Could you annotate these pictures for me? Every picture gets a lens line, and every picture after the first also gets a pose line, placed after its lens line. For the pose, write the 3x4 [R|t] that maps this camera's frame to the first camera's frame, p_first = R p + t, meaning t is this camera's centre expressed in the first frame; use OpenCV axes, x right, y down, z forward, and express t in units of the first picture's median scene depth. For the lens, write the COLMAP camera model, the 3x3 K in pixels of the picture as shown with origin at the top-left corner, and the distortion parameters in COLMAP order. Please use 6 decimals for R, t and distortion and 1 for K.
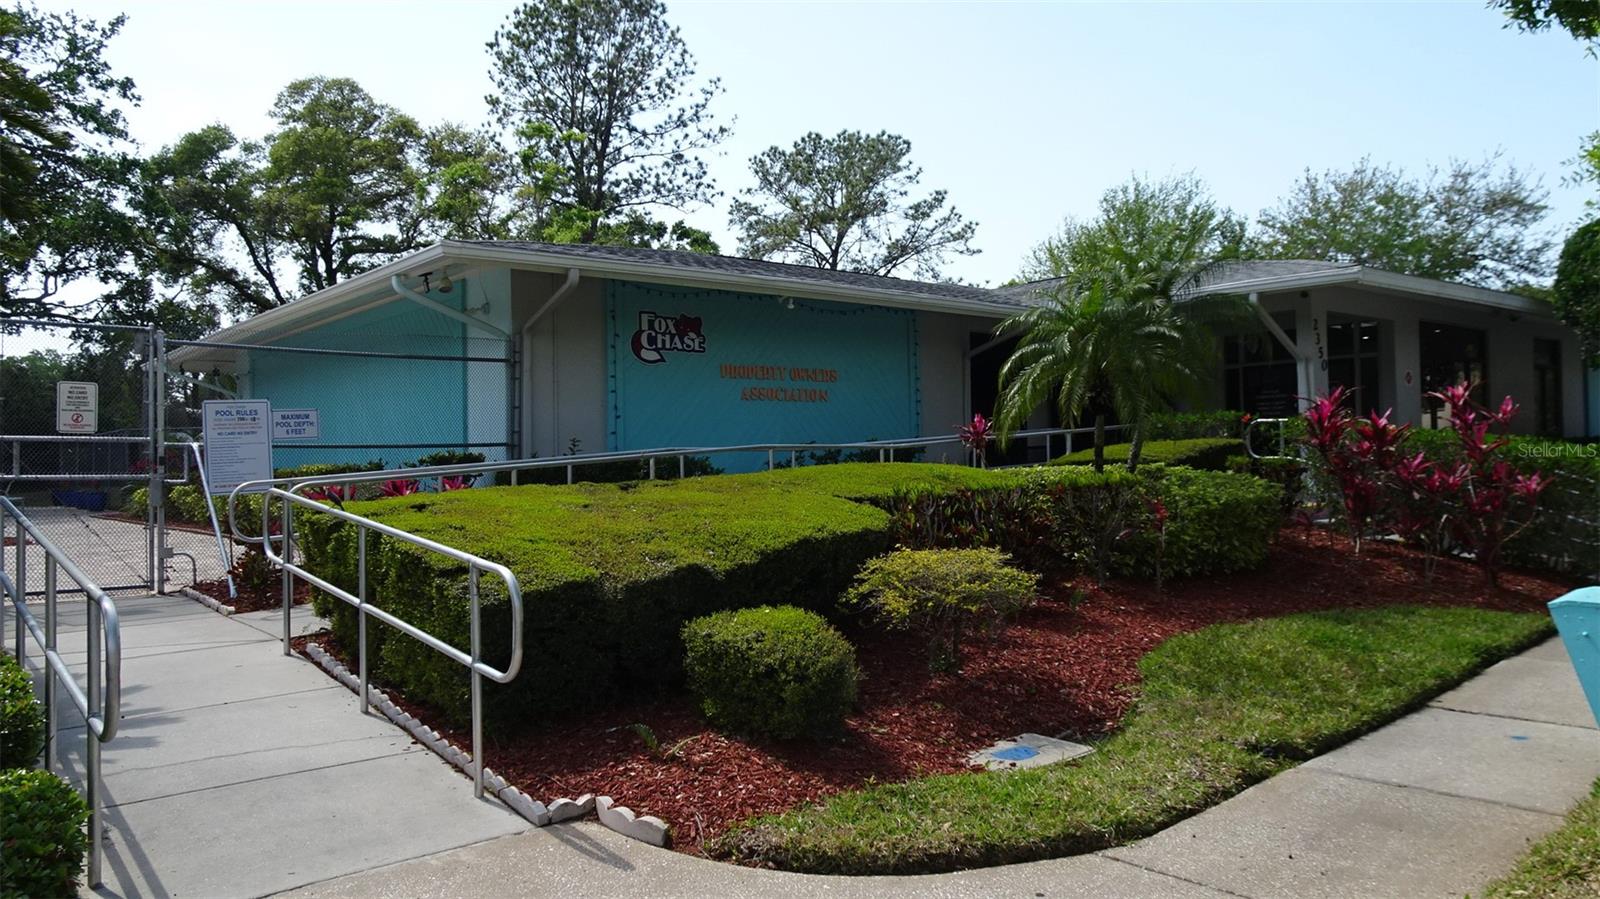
lens RADIAL K [[1122.0, 0, 806.6], [0, 1122.0, 452.4], [0, 0, 1]] dist [0.009598, 0.001393]
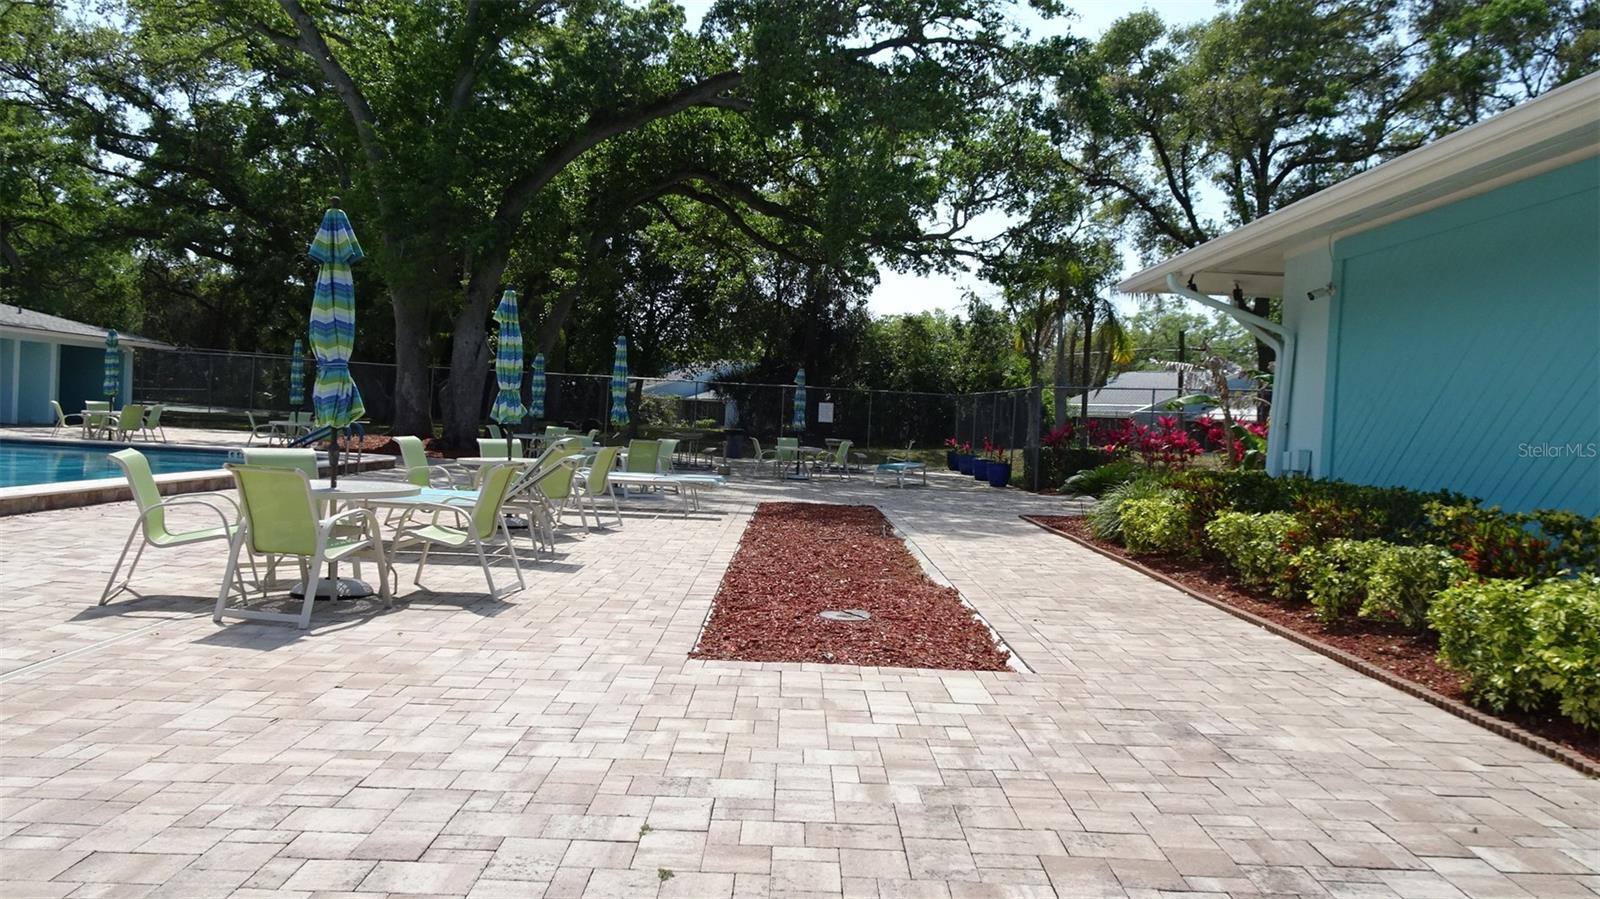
lens RADIAL K [[1122.0, 0, 806.6], [0, 1122.0, 452.4], [0, 0, 1]] dist [0.009598, 0.001393]
pose [[0.765139, 0.081561, -0.638678, -0.175903], [-0.059318, 0.996655, 0.056212, -0.009367], [0.641127, -0.005125, 0.767418, 0.236329]]
